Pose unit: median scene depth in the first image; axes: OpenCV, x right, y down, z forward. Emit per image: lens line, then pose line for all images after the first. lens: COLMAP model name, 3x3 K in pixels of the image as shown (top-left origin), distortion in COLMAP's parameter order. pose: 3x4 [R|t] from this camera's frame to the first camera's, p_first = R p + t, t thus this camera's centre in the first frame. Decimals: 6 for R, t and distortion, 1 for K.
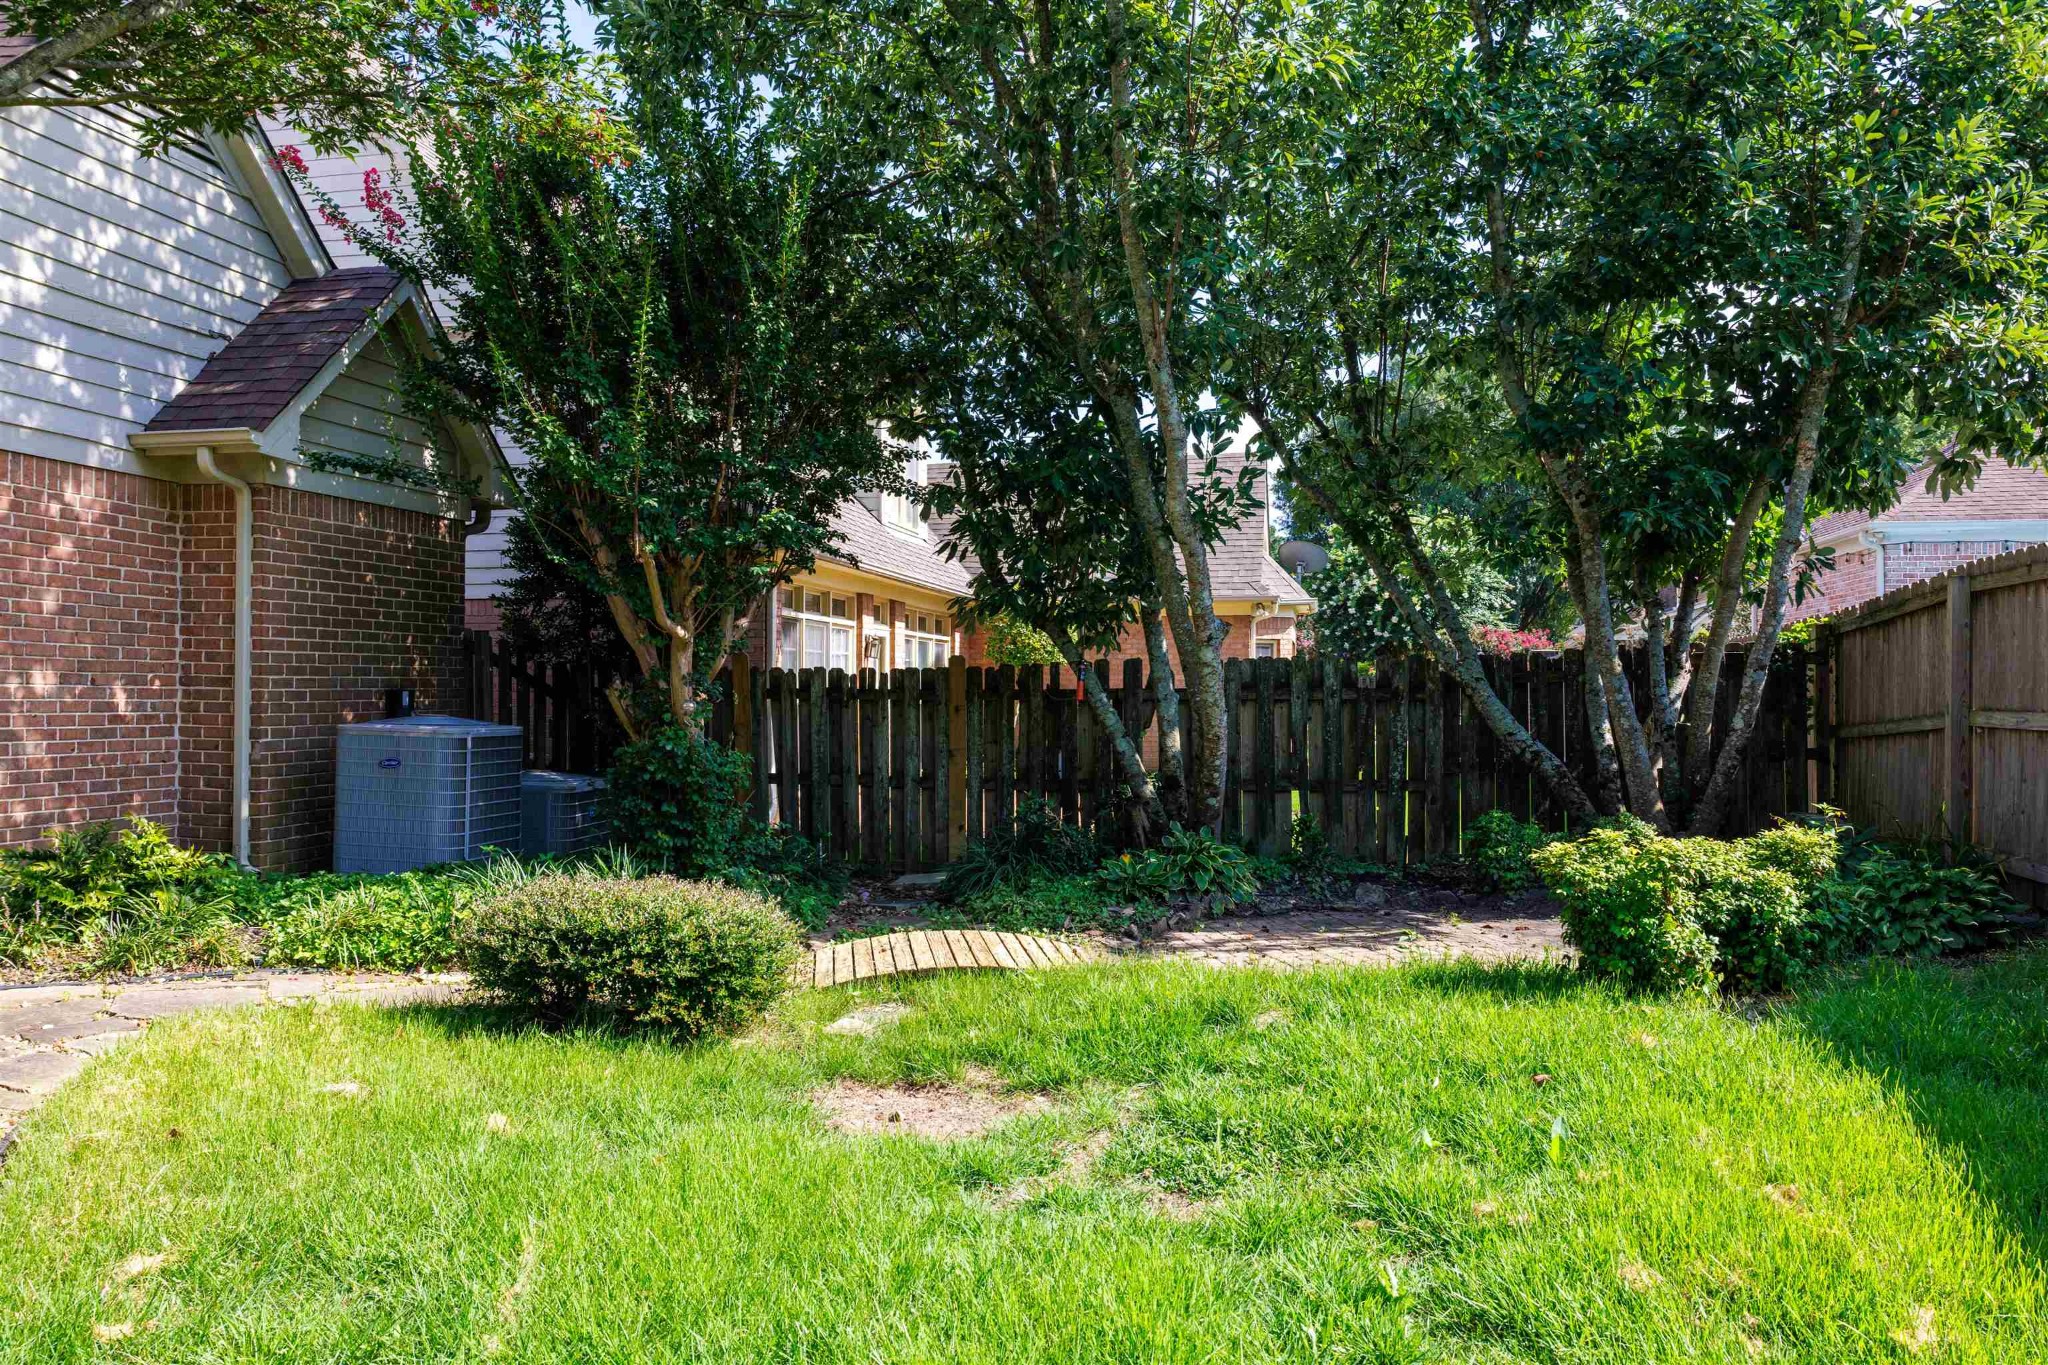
lens RADIAL K [[1827.6, 0, 960.1], [0, 1827.6, 687.8], [0, 0, 1]] dist [-0.006557, -0.005508]
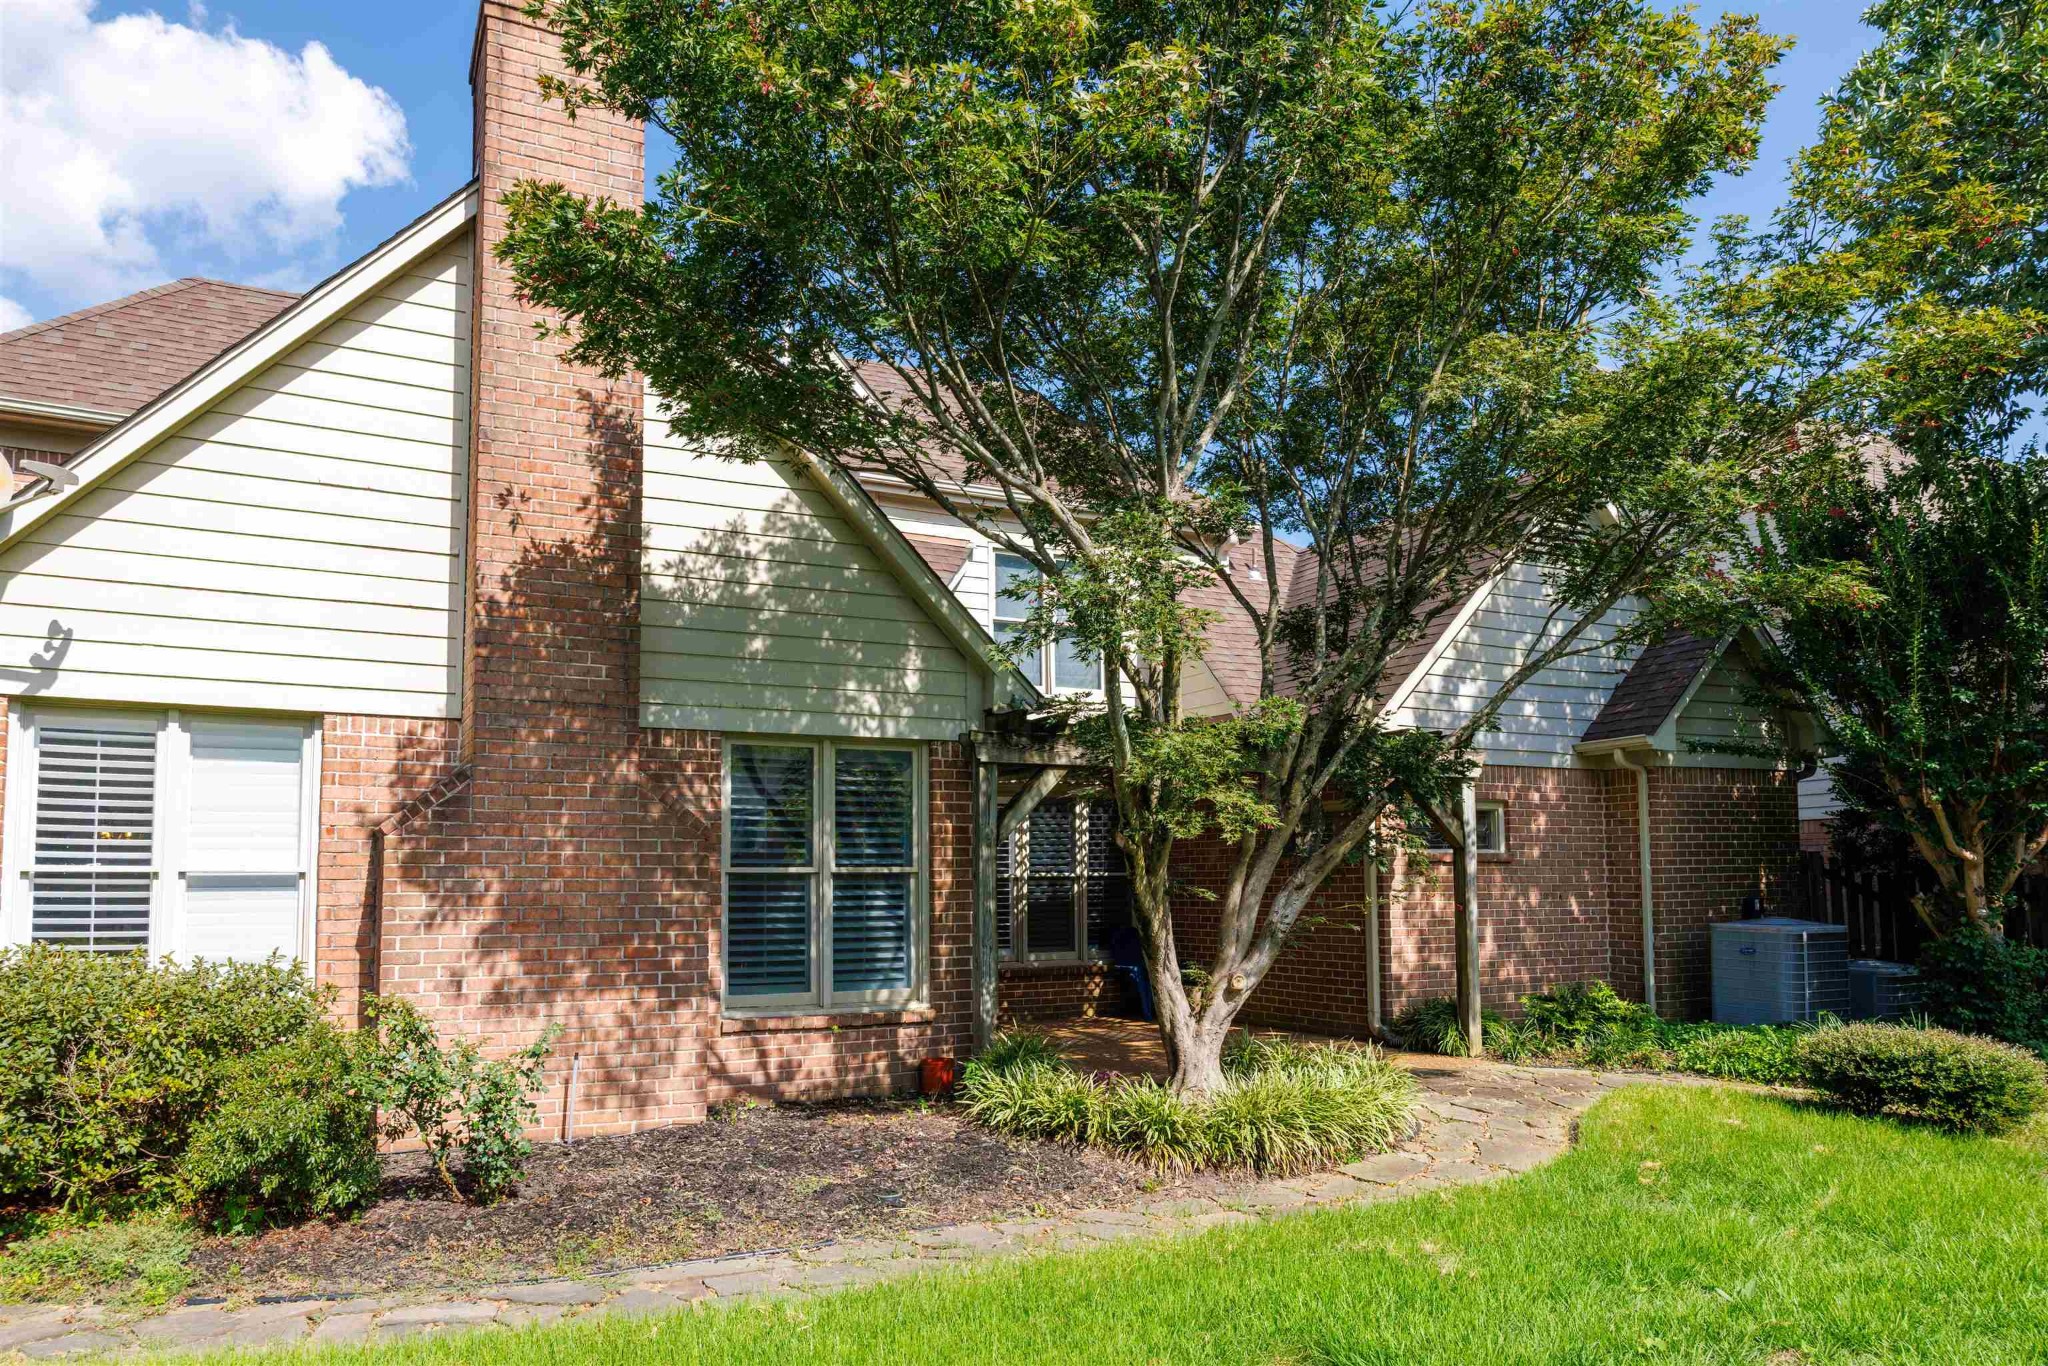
lens RADIAL K [[1827.6, 0, 960.1], [0, 1827.6, 688.3], [0, 0, 1]] dist [-0.006557, -0.005508]
pose [[0.762064, -0.071434, -0.643549, 0.203631], [0.005641, 0.994591, -0.103720, -0.024845], [0.647477, 0.075411, 0.758345, -0.668670]]
